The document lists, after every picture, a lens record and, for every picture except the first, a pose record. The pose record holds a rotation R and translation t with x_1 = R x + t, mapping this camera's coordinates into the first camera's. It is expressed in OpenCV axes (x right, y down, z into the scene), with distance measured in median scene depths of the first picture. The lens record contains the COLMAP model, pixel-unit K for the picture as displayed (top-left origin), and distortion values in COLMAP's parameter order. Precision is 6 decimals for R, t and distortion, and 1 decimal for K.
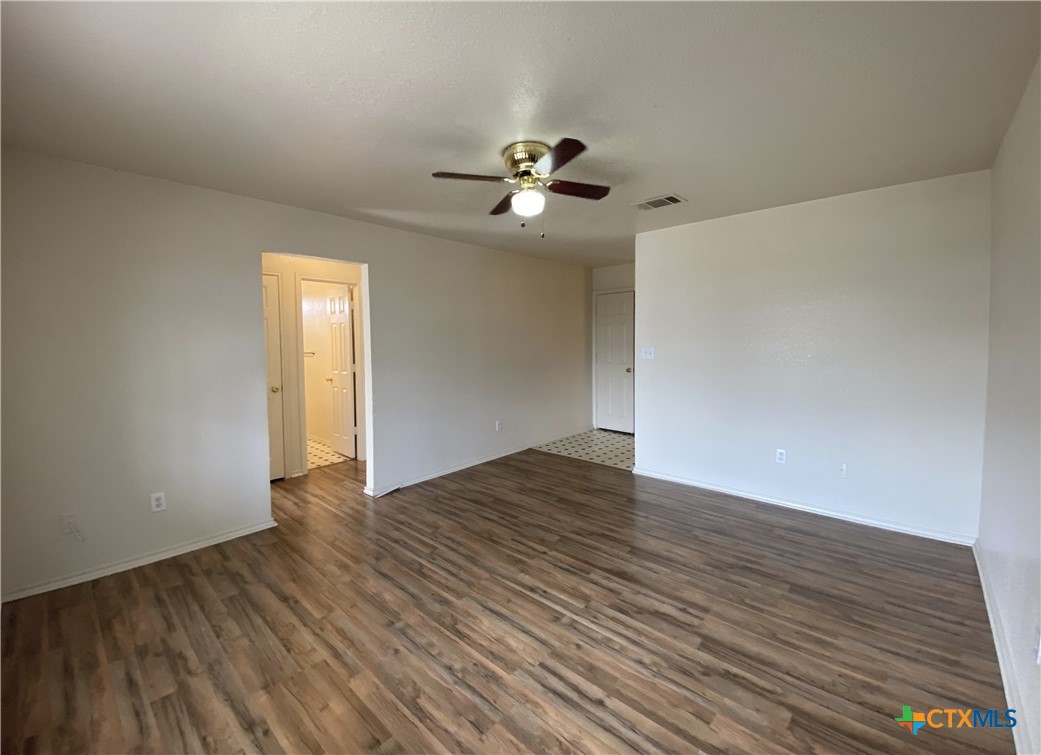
lens RADIAL K [[437.1, 0, 522.3], [0, 437.1, 373.5], [0, 0, 1]] dist [-0.025441, -0.002228]
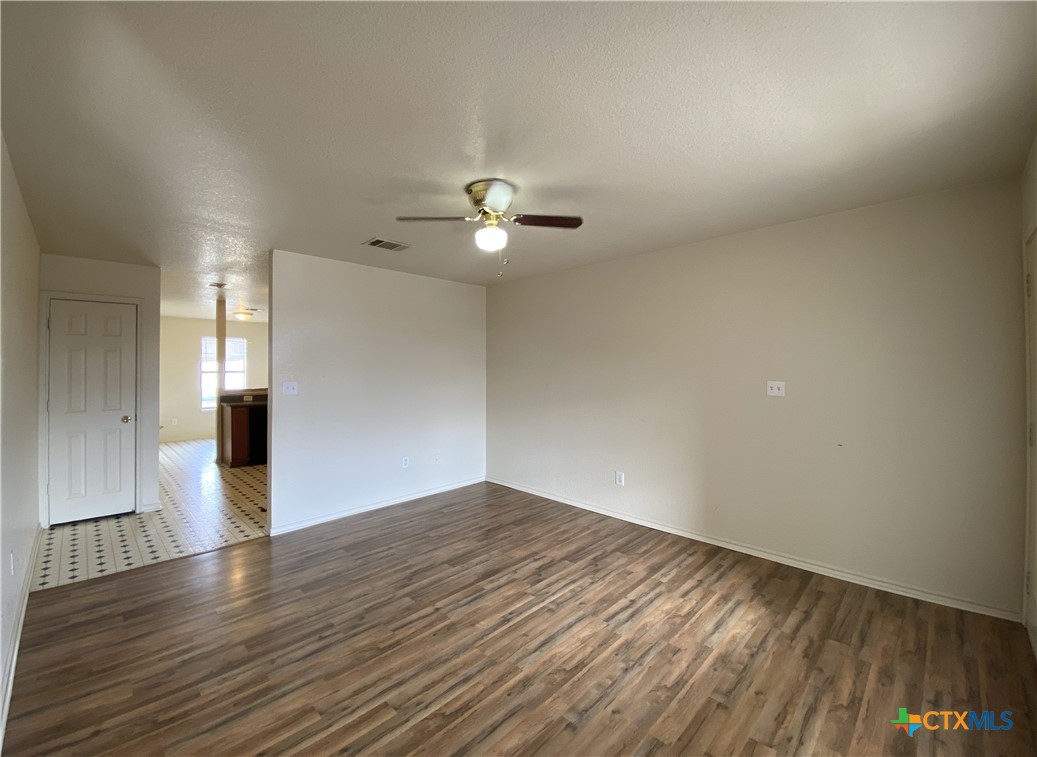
lens RADIAL K [[433.1, 0, 519.4], [0, 433.1, 356.0], [0, 0, 1]] dist [-0.017672, -0.004924]
pose [[0.044938, 0.016825, 0.998848, -0.974852], [0.100349, 0.994725, -0.021270, -0.076075], [-0.993937, 0.101189, 0.043013, 0.882579]]
